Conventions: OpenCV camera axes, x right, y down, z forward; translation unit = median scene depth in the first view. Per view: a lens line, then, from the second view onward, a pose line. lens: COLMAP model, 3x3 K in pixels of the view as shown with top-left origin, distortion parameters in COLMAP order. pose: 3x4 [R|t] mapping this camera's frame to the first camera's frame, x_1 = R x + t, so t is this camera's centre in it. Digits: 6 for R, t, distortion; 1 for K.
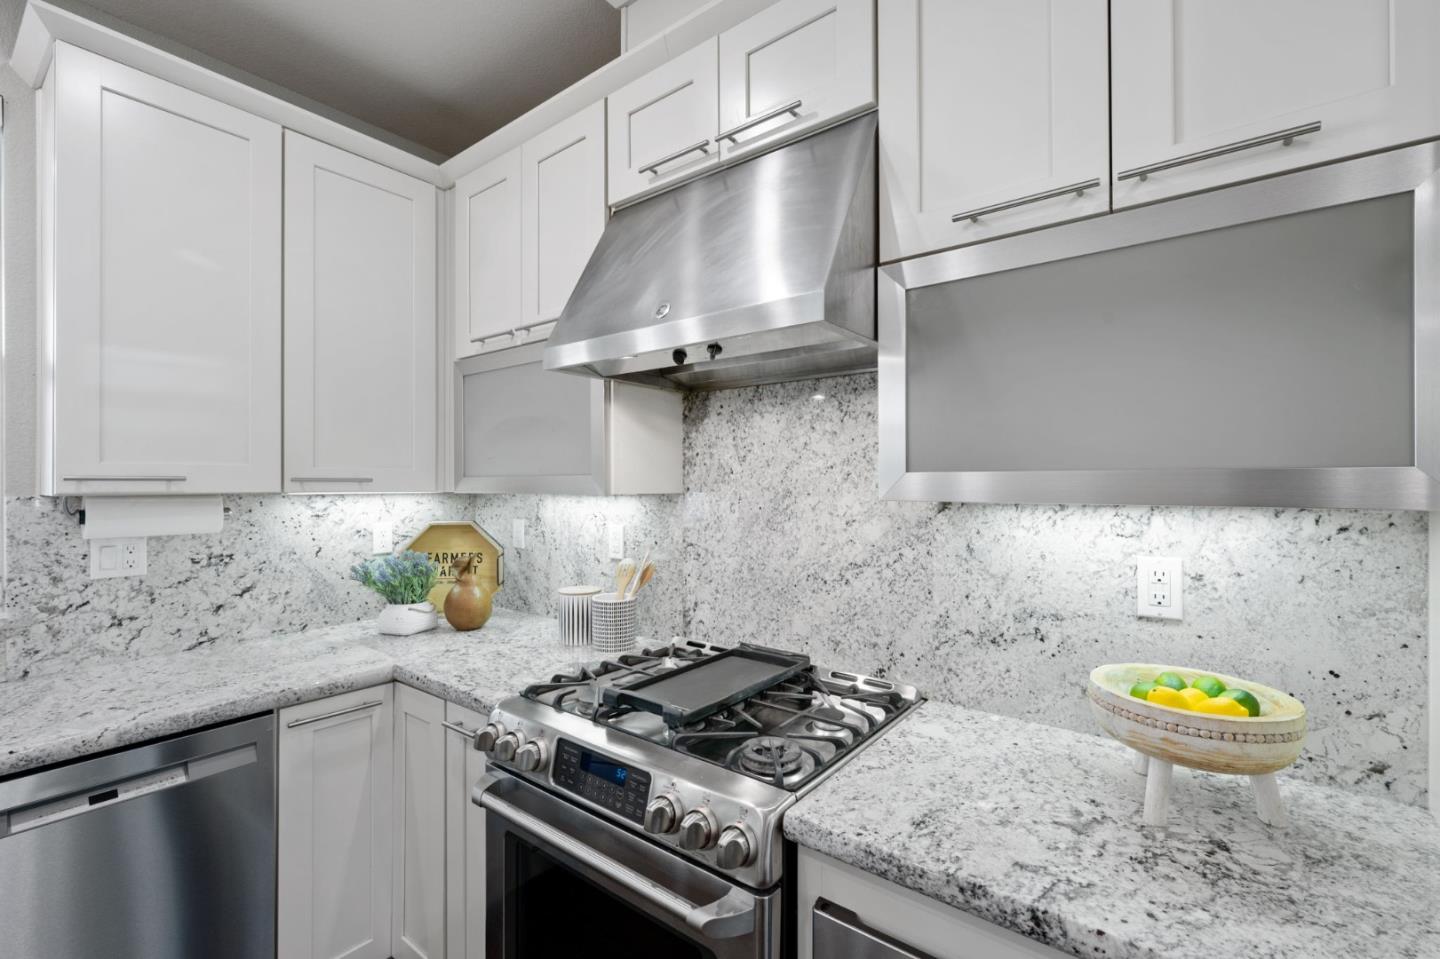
lens RADIAL K [[626.6, 0, 721.2], [0, 626.6, 480.6], [0, 0, 1]] dist [-0.000316, 0.000095]
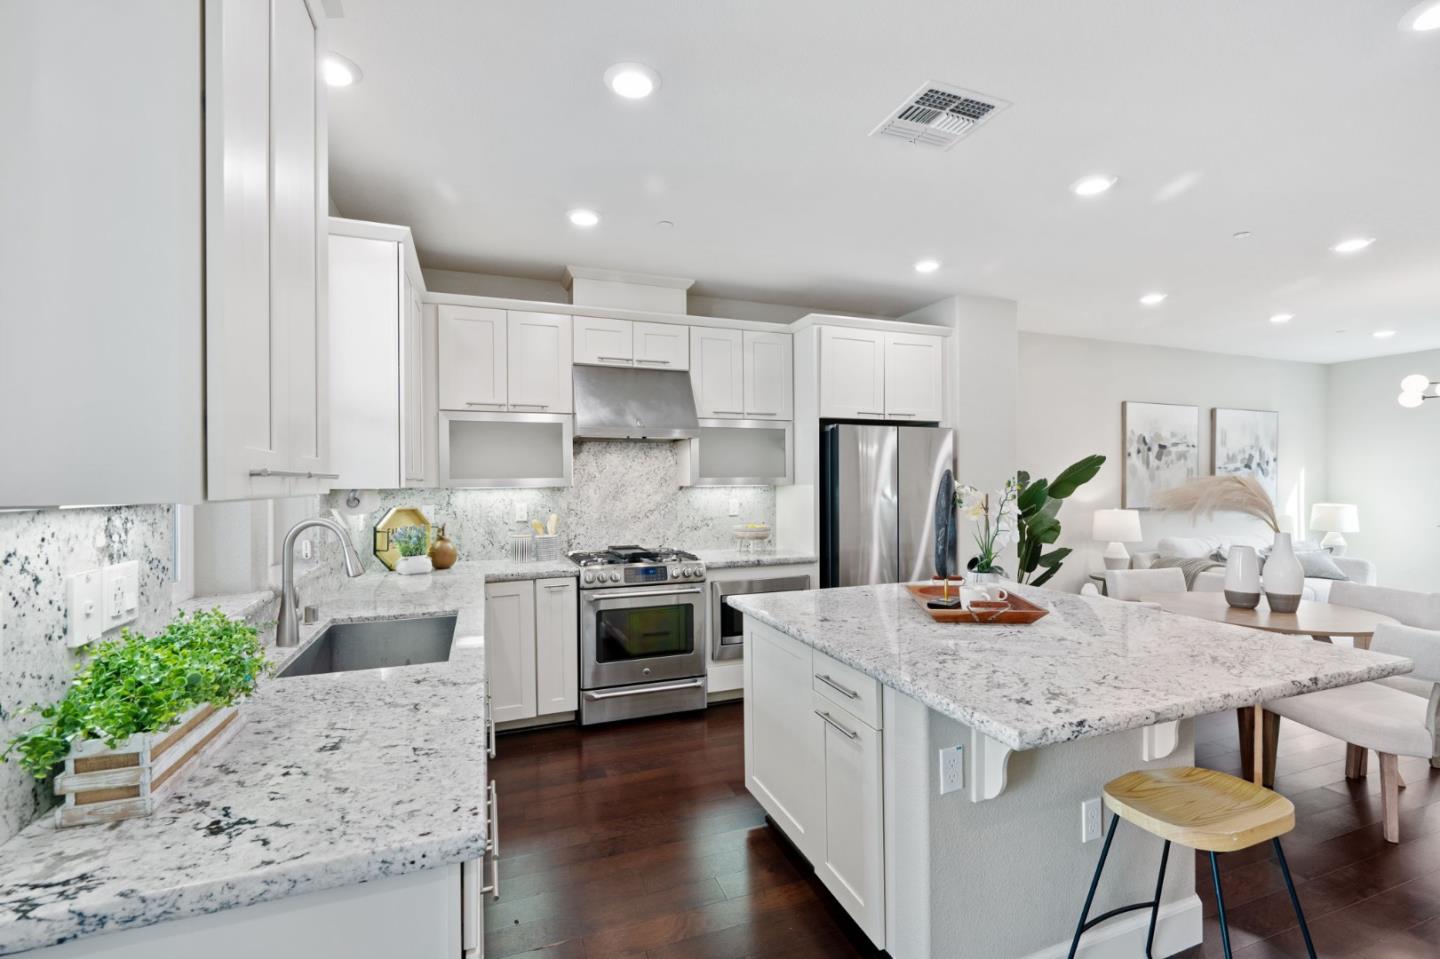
lens RADIAL K [[626.6, 0, 721.2], [0, 626.6, 480.6], [0, 0, 1]] dist [-0.000316, 0.000095]
pose [[0.518749, 0.000604, 0.854926, -1.852243], [0.005677, 0.999975, -0.004152, 0.013309], [-0.854908, 0.007007, 0.518733, -0.662843]]
